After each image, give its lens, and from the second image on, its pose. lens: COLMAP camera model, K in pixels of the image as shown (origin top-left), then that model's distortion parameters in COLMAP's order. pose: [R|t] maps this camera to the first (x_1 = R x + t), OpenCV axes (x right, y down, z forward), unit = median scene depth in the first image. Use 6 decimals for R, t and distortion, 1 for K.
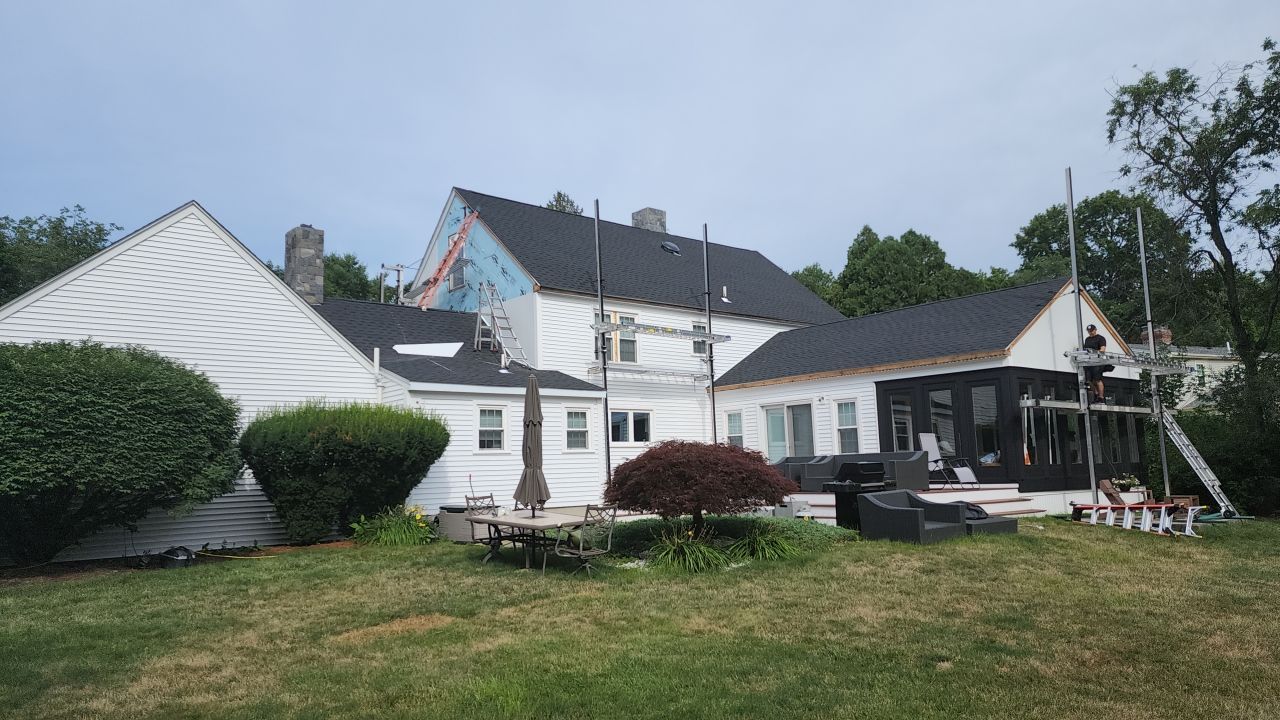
lens RADIAL K [[849.4, 0, 632.3], [0, 849.4, 365.9], [0, 0, 1]] dist [0.089240, -0.075838]
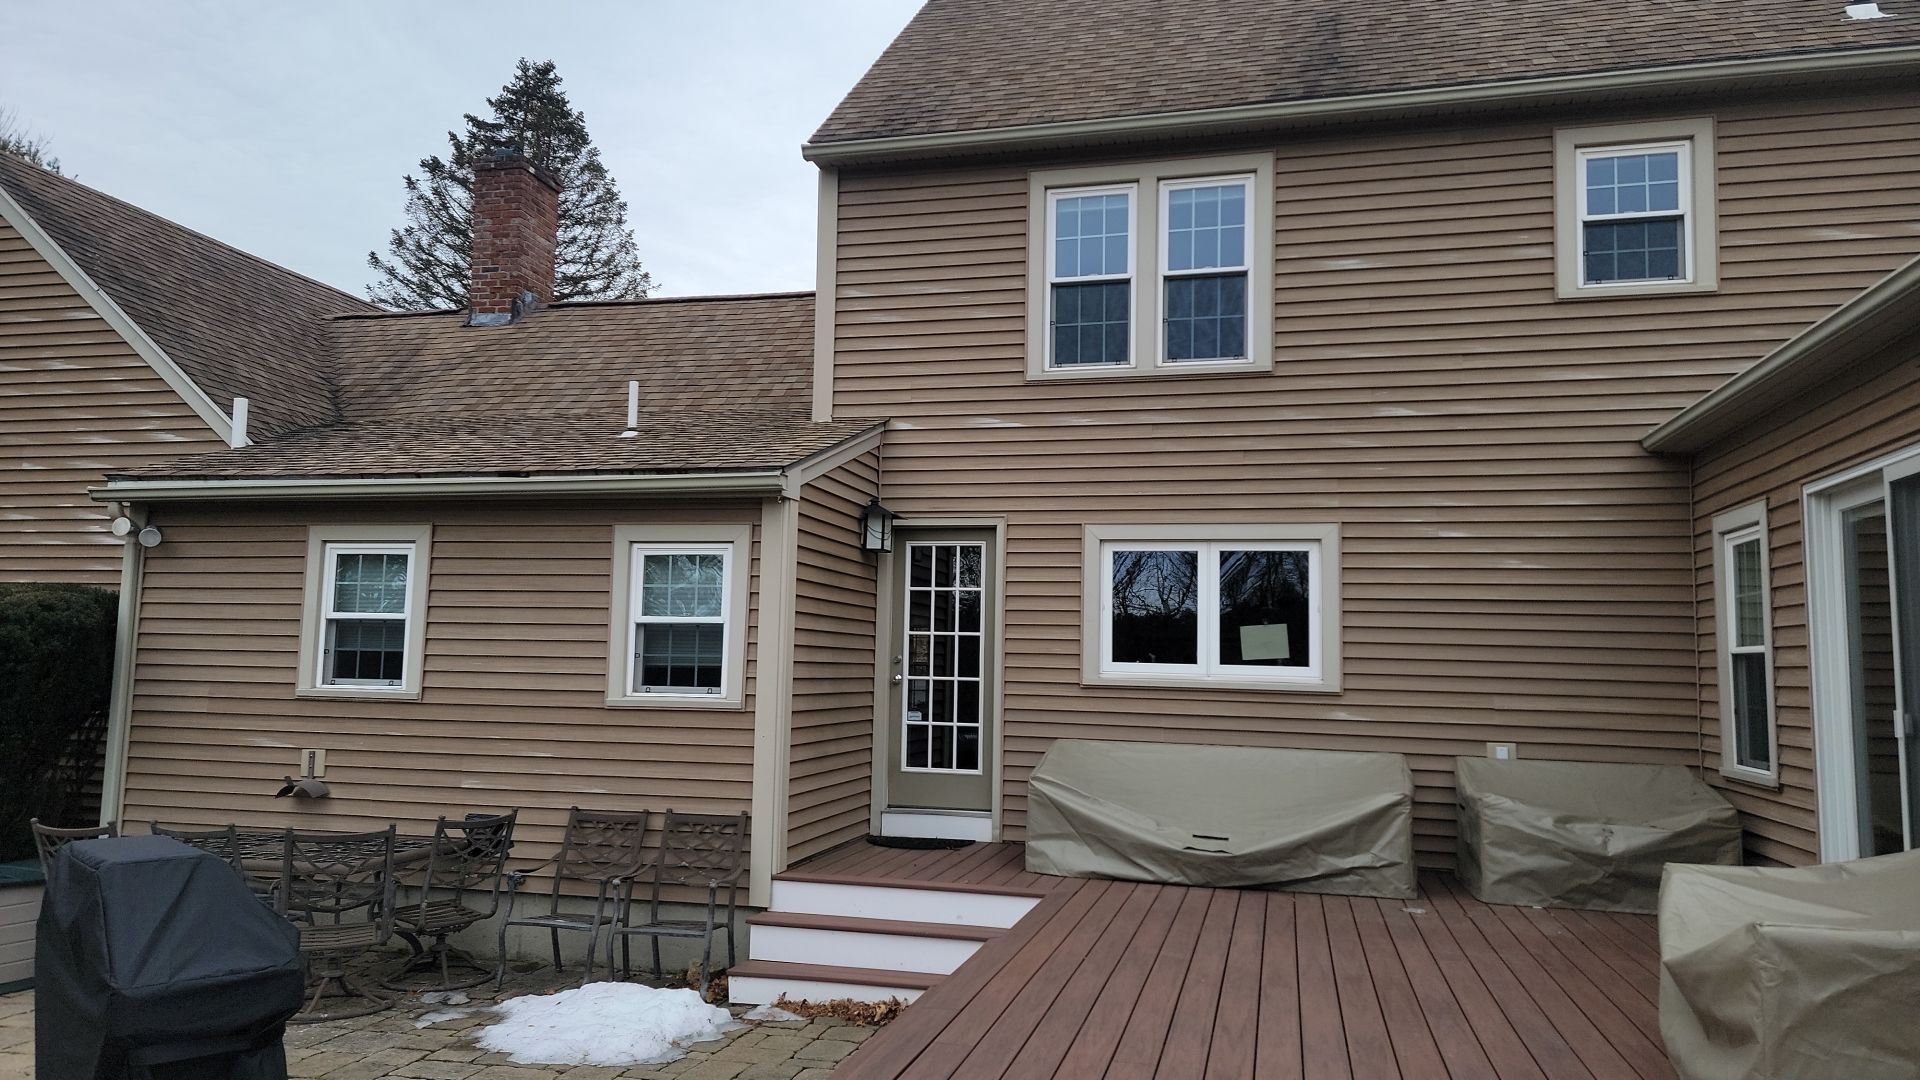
lens RADIAL K [[1316.7, 0, 937.7], [0, 1316.7, 544.1], [0, 0, 1]] dist [0.106413, -0.076191]
pose [[0.597686, -0.034488, -0.800988, 0.275905], [0.060384, 0.998173, 0.002080, 0.046724], [0.799453, -0.049610, 0.598677, 0.690781]]
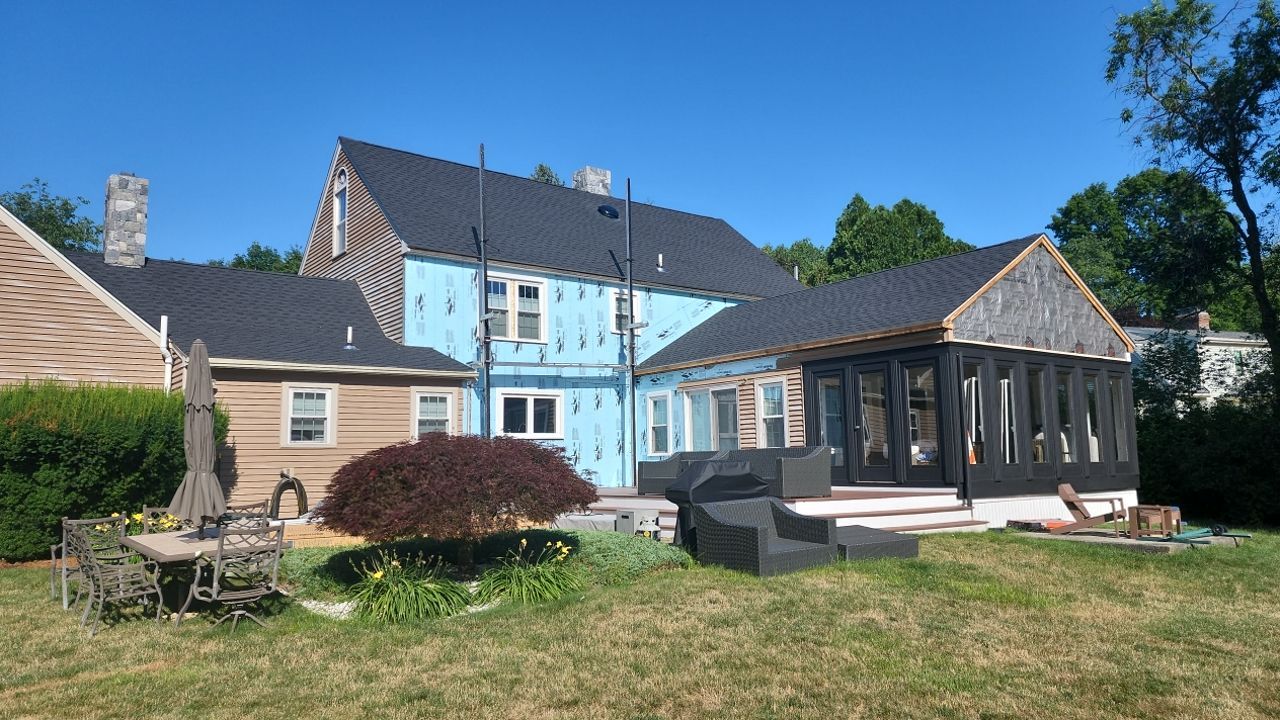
lens RADIAL K [[855.5, 0, 645.0], [0, 855.5, 361.9], [0, 0, 1]] dist [0.083738, -0.077445]
pose [[0.999421, 0.004267, -0.033748, 0.142124], [-0.004012, 0.999963, 0.007616, 0.011446], [0.033779, -0.007476, 0.999401, 0.145786]]
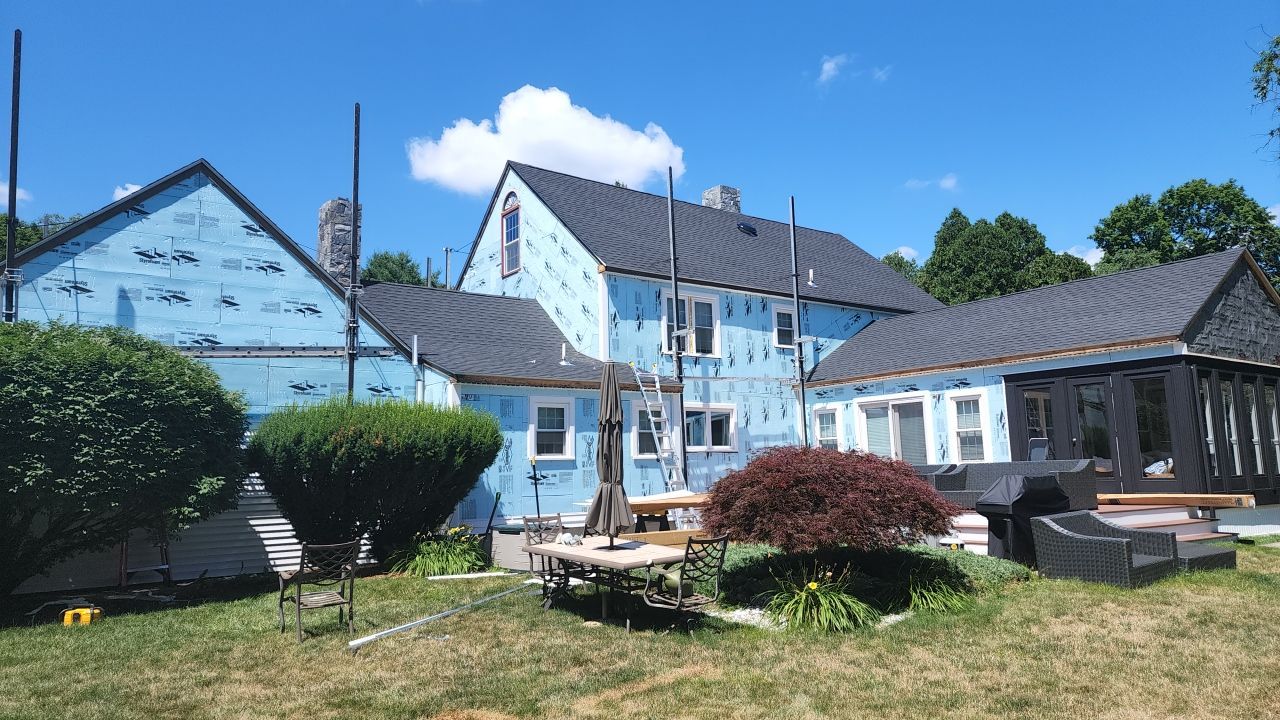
lens RADIAL K [[850.8, 0, 647.0], [0, 850.8, 347.2], [0, 0, 1]] dist [0.087477, -0.073647]
pose [[0.998981, -0.003295, -0.045006, -0.025366], [0.002226, 0.999715, -0.023778, 0.009252], [0.045072, 0.023653, 0.998704, 0.124510]]
